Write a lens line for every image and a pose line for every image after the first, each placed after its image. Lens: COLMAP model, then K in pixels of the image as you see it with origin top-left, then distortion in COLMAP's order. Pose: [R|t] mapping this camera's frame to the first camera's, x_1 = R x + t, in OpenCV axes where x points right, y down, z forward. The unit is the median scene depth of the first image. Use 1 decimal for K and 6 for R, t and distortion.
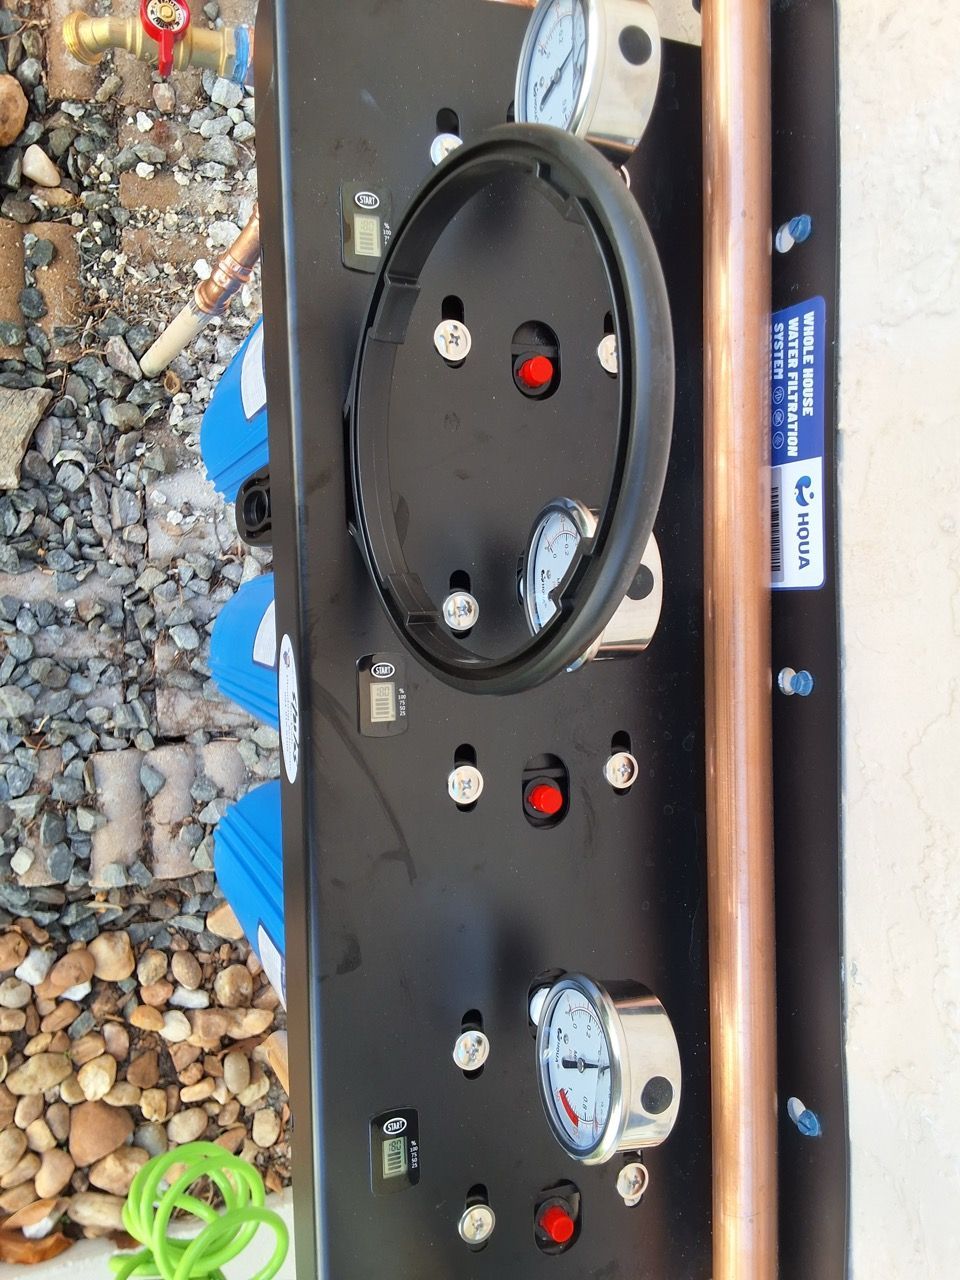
lens RADIAL K [[1023.2, 0, 486.2], [0, 1023.2, 636.9], [0, 0, 1]] dist [0.138356, -0.206193]
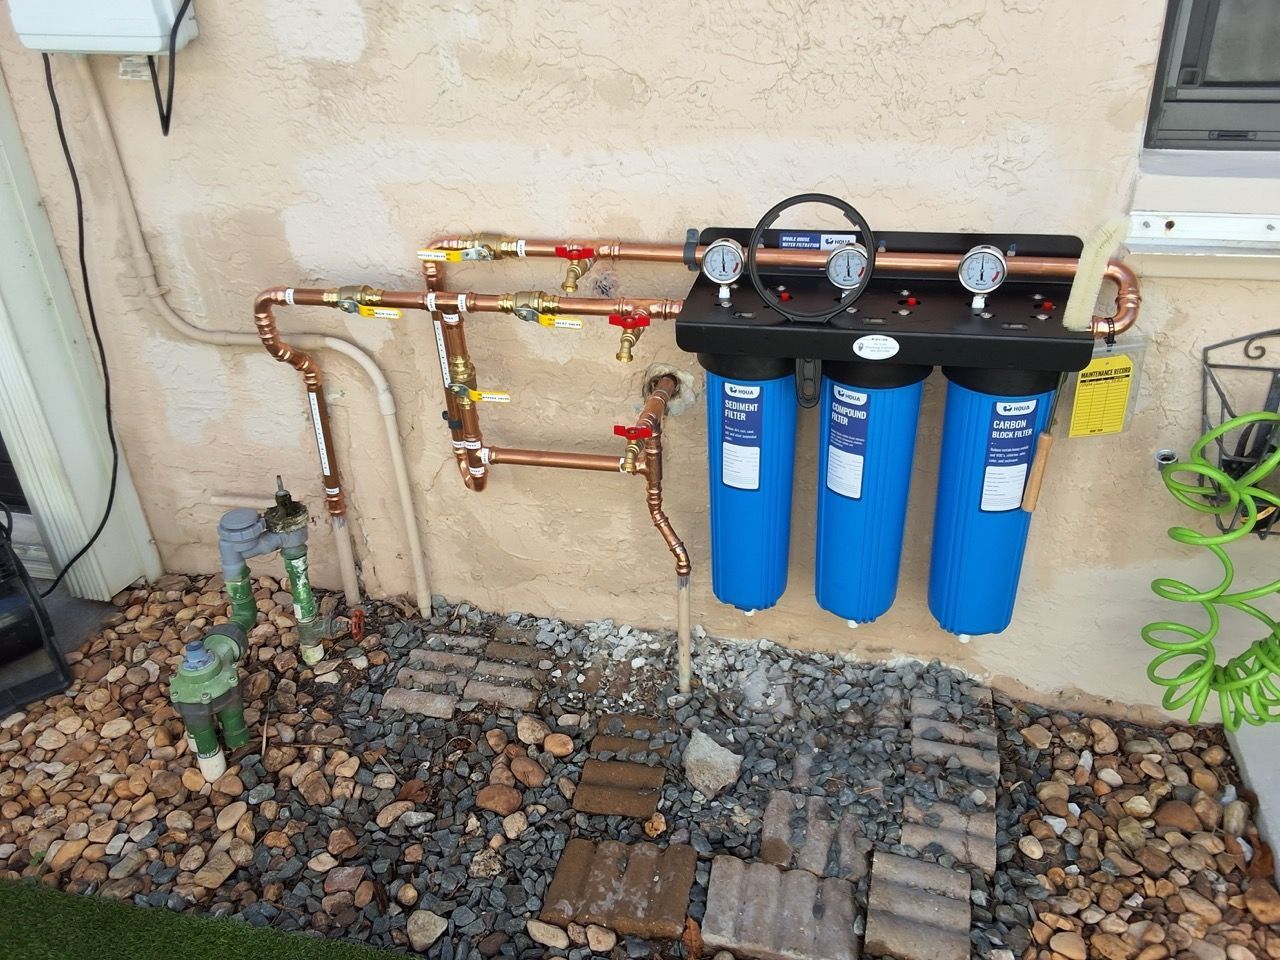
lens RADIAL K [[1023.2, 0, 633.2], [0, 1023.2, 462.6], [0, 0, 1]] dist [0.138356, -0.206193]
pose [[0.217843, -0.807186, 0.548630, -0.975054], [0.960450, 0.077405, -0.267479, 0.092523], [0.173438, 0.585200, 0.792124, -0.620120]]
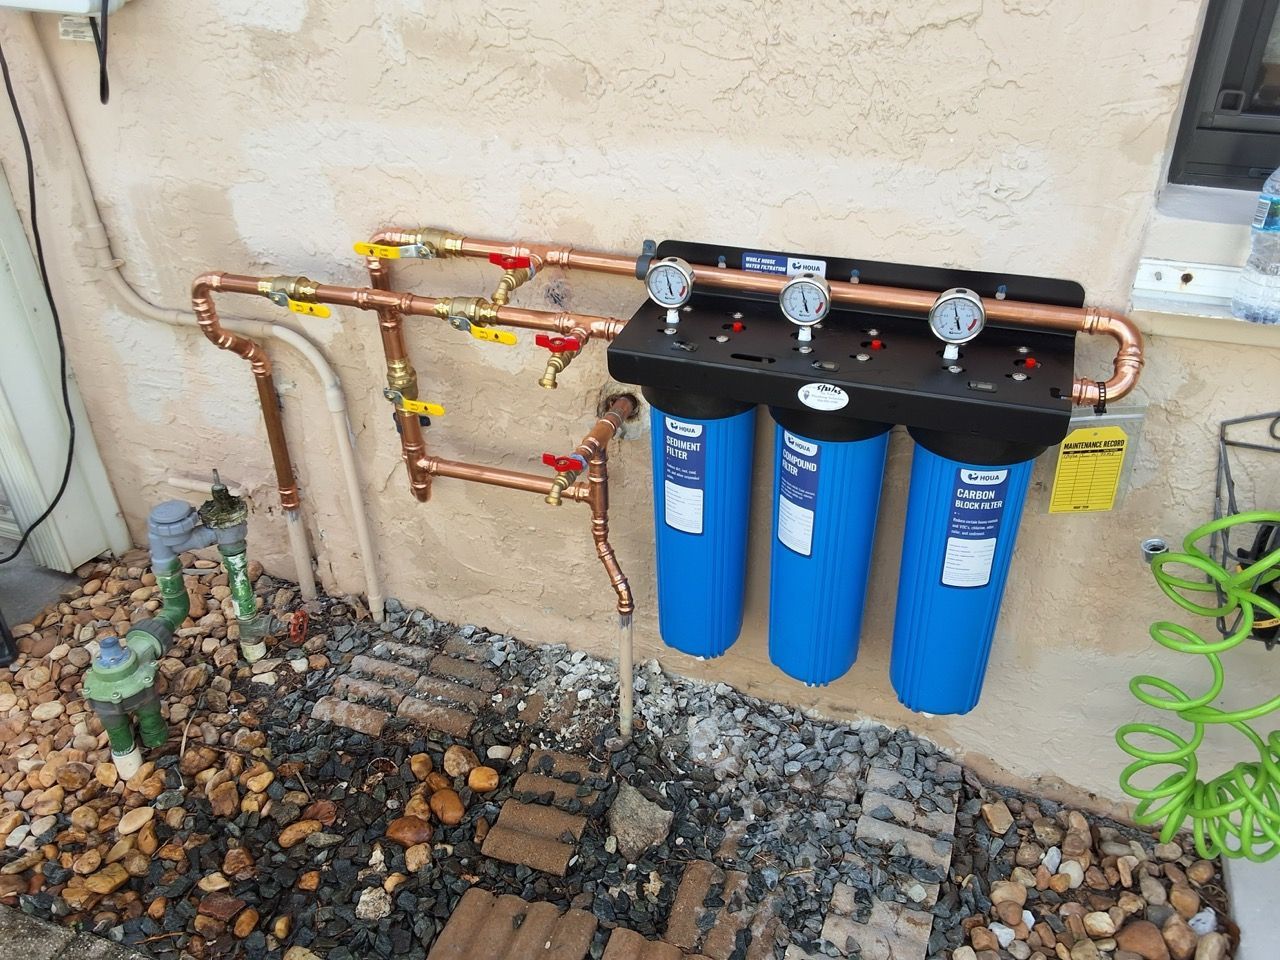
lens RADIAL K [[1012.2, 0, 635.8], [0, 1012.2, 476.5], [0, 0, 1]] dist [0.137097, -0.201769]
pose [[0.331053, -0.808519, 0.486520, -0.764831], [0.922736, 0.169528, -0.346147, 0.241036], [0.197388, 0.563522, 0.802172, -0.514686]]
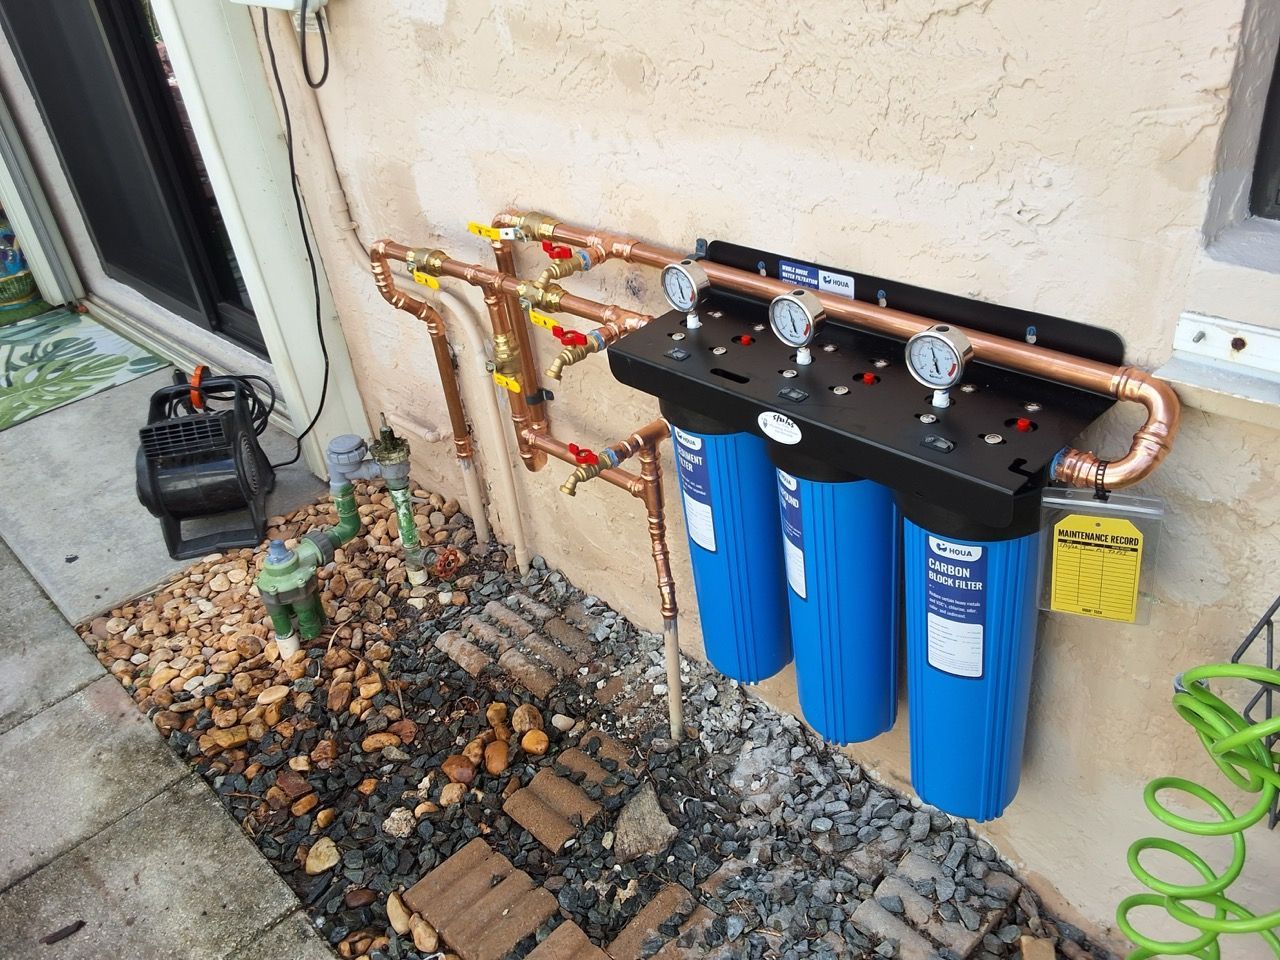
lens RADIAL K [[1017.4, 0, 637.4], [0, 1017.4, 477.8], [0, 0, 1]] dist [0.134186, -0.196646]
pose [[0.628117, -0.736035, 0.252431, -0.460336], [0.651030, 0.319423, -0.688570, 0.658156], [0.426179, 0.596843, 0.679816, -0.345942]]
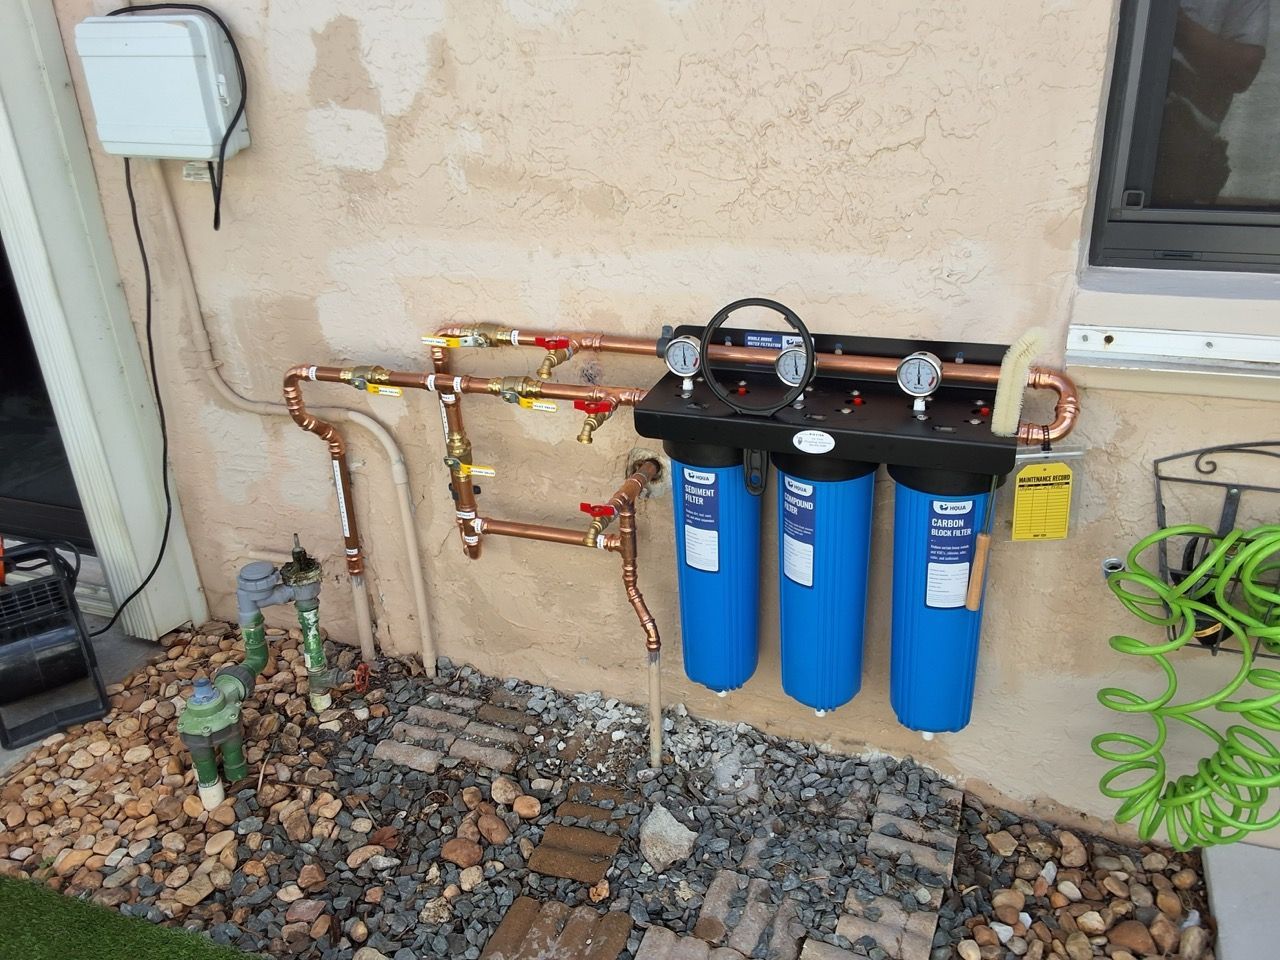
lens RADIAL K [[1034.3, 0, 626.7], [0, 1034.3, 477.4], [0, 0, 1]] dist [0.140767, -0.213906]
pose [[0.332983, -0.752112, 0.568726, -0.985467], [0.913579, 0.108009, -0.392055, 0.349379], [0.233442, 0.650124, 0.723079, -0.653881]]
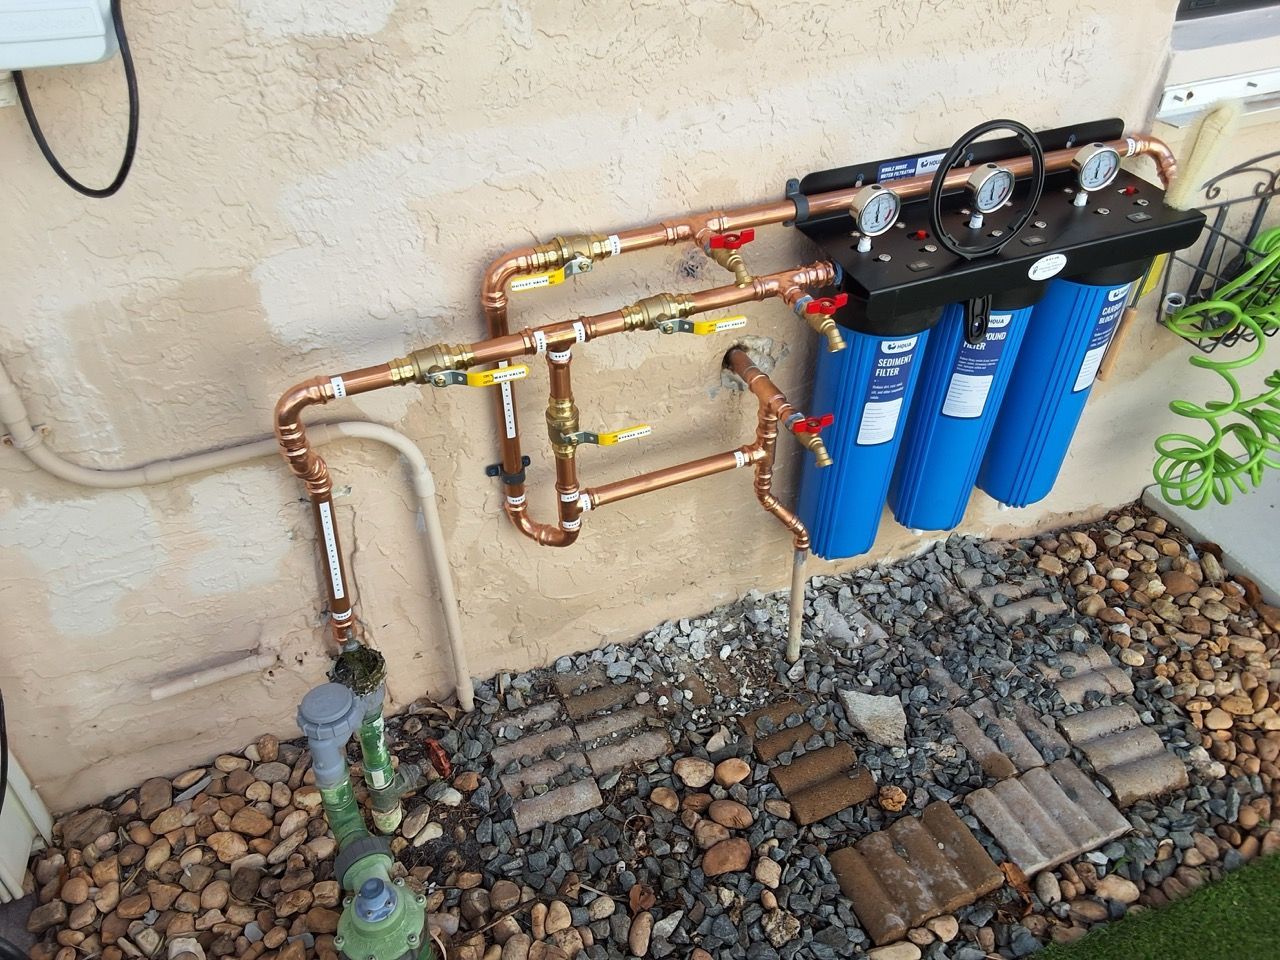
lens RADIAL K [[1017.4, 0, 637.4], [0, 1017.4, 477.8], [0, 0, 1]] dist [0.134186, -0.196646]
pose [[-0.325505, -0.855932, 0.401779, -0.649311], [0.937726, -0.237707, 0.253307, -0.839096], [-0.121308, 0.459211, 0.880005, -0.567513]]
